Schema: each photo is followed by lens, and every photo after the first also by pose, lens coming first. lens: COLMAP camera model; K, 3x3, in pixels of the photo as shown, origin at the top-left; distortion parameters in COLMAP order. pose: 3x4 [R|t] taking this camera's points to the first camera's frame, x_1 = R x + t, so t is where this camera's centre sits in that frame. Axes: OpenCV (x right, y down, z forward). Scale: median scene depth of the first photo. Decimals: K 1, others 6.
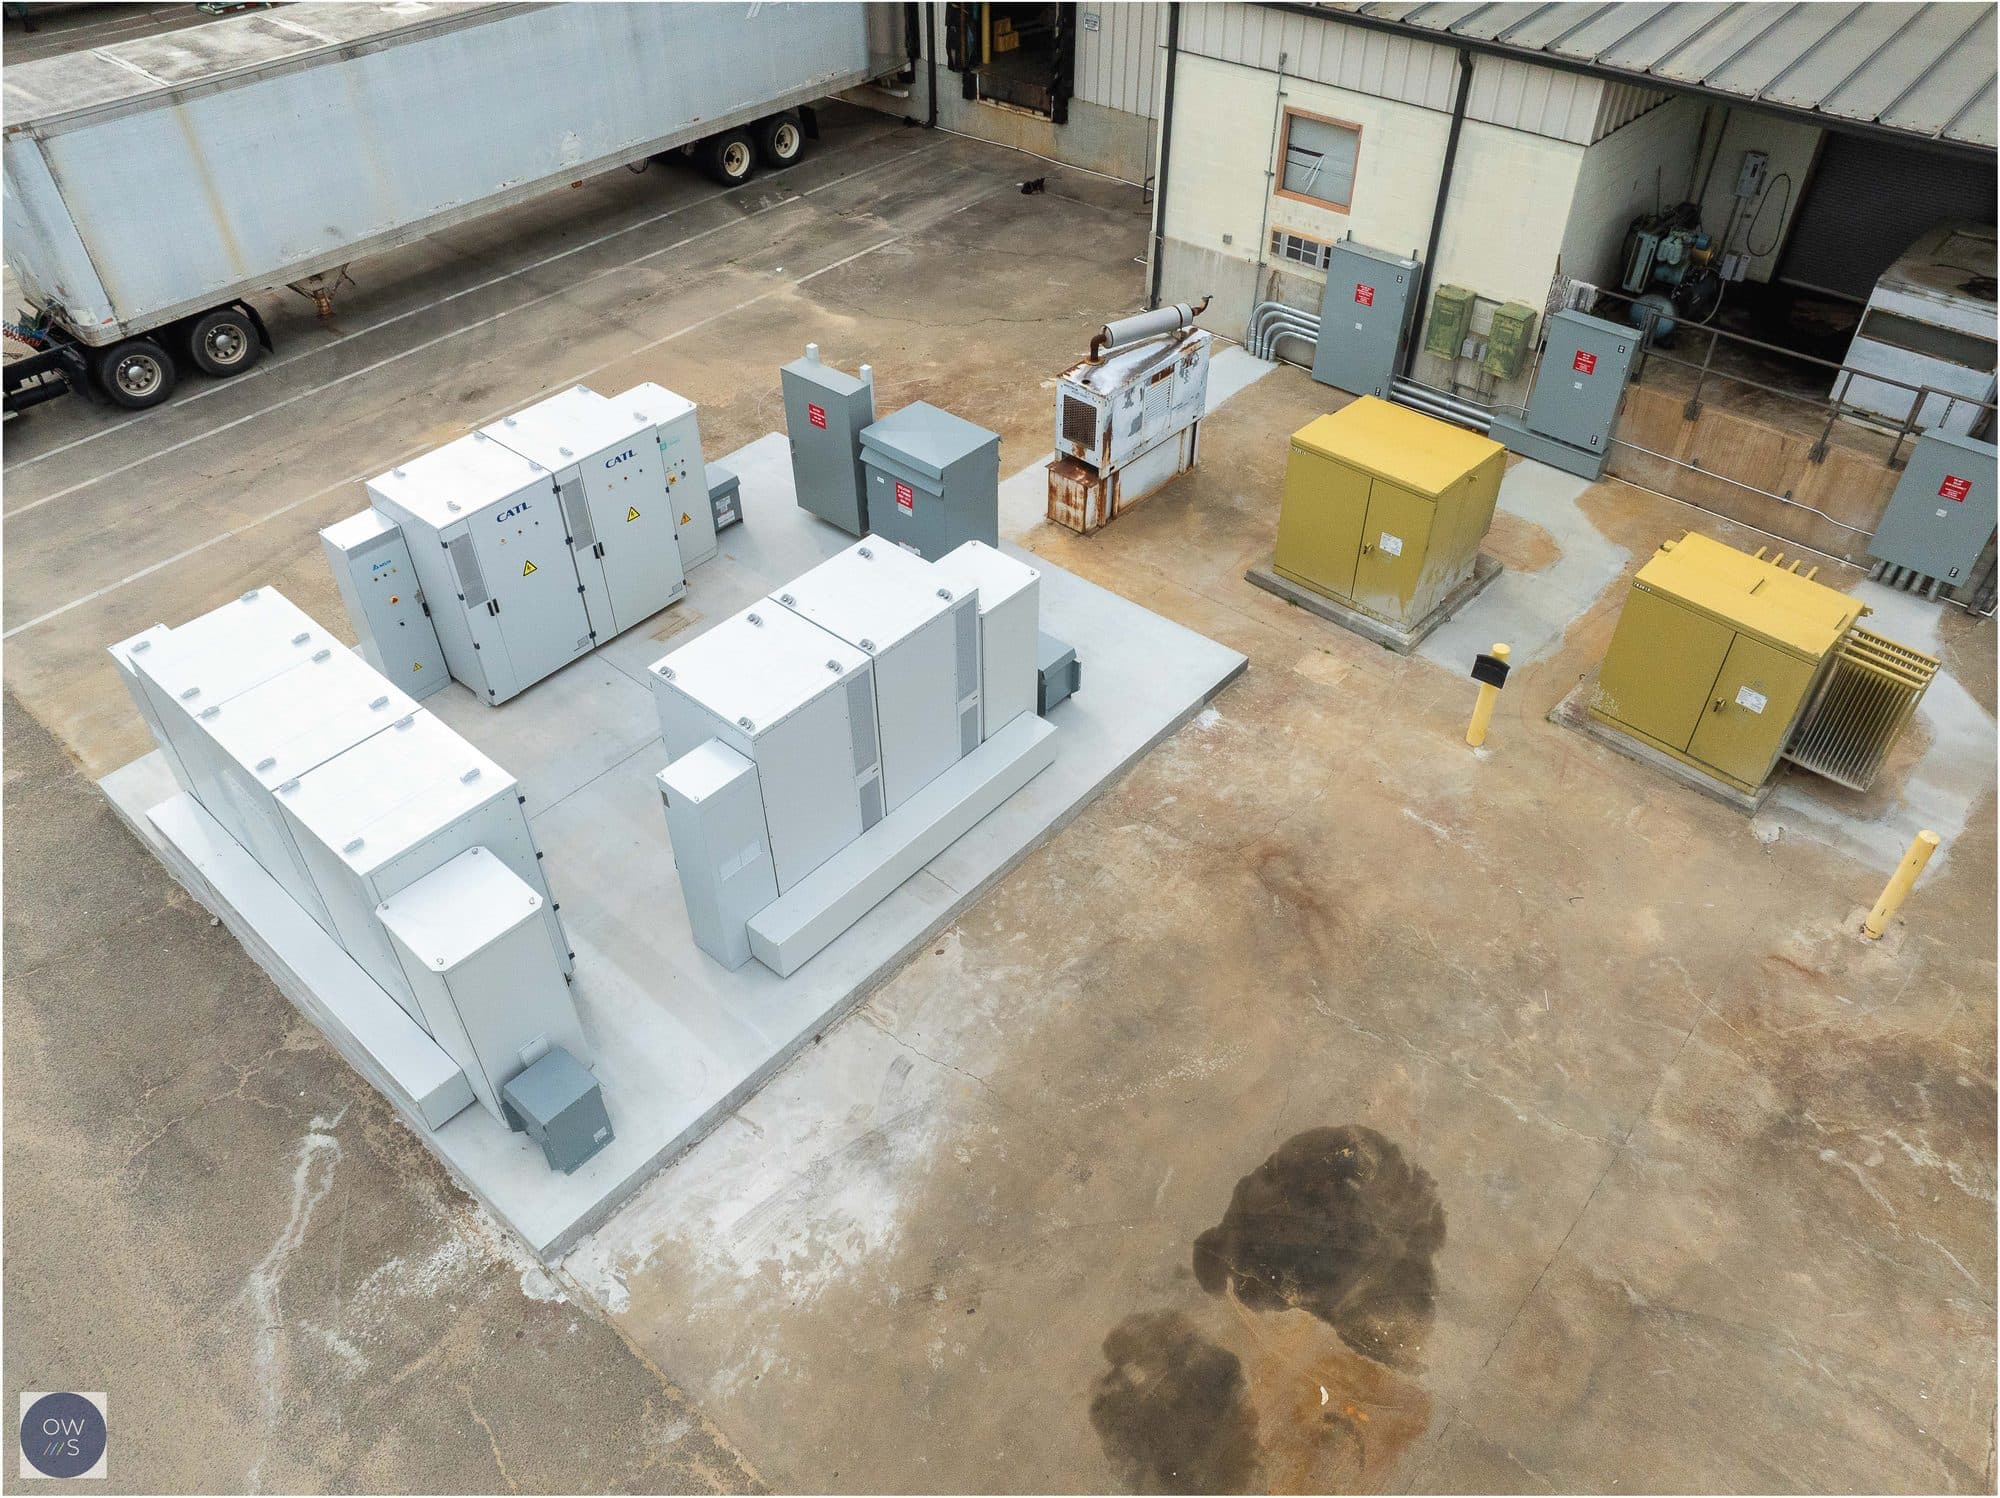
lens RADIAL K [[1407.6, 0, 1002.8], [0, 1407.6, 752.2], [0, 0, 1]] dist [-0.048452, 0.010707]
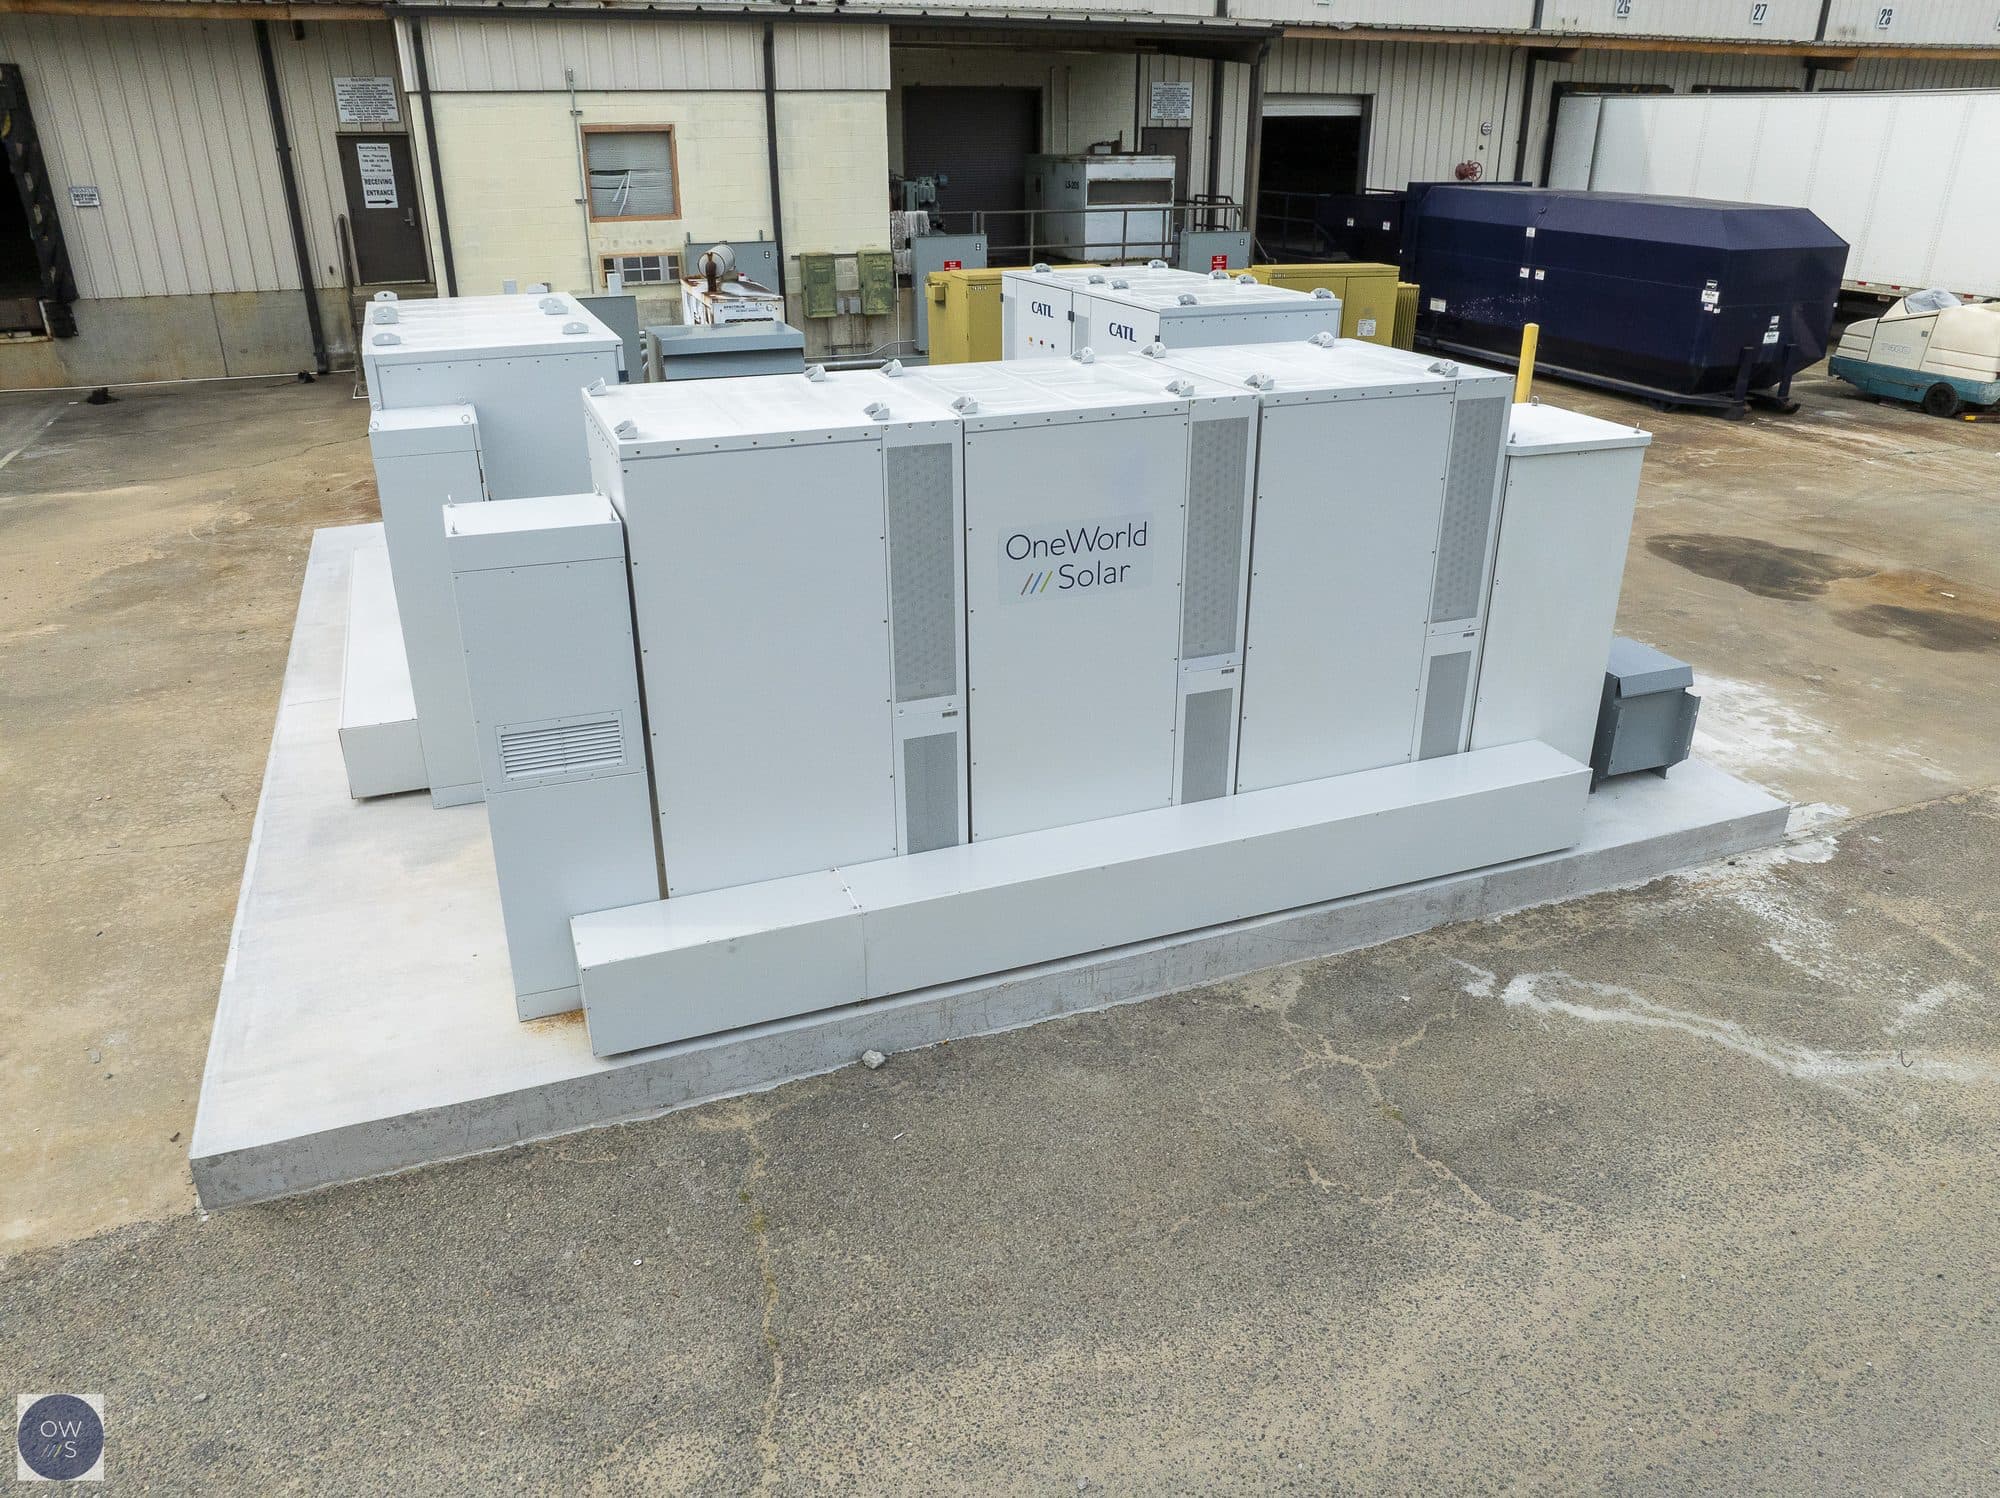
lens RADIAL K [[1407.6, 0, 1000.4], [0, 1407.6, 746.8], [0, 0, 1]] dist [-0.048452, 0.010707]
pose [[0.458189, -0.353890, 0.815368, -1.032025], [0.591556, 0.806076, 0.017437, 0.066344], [-0.663419, 0.474346, 0.578681, 0.774871]]
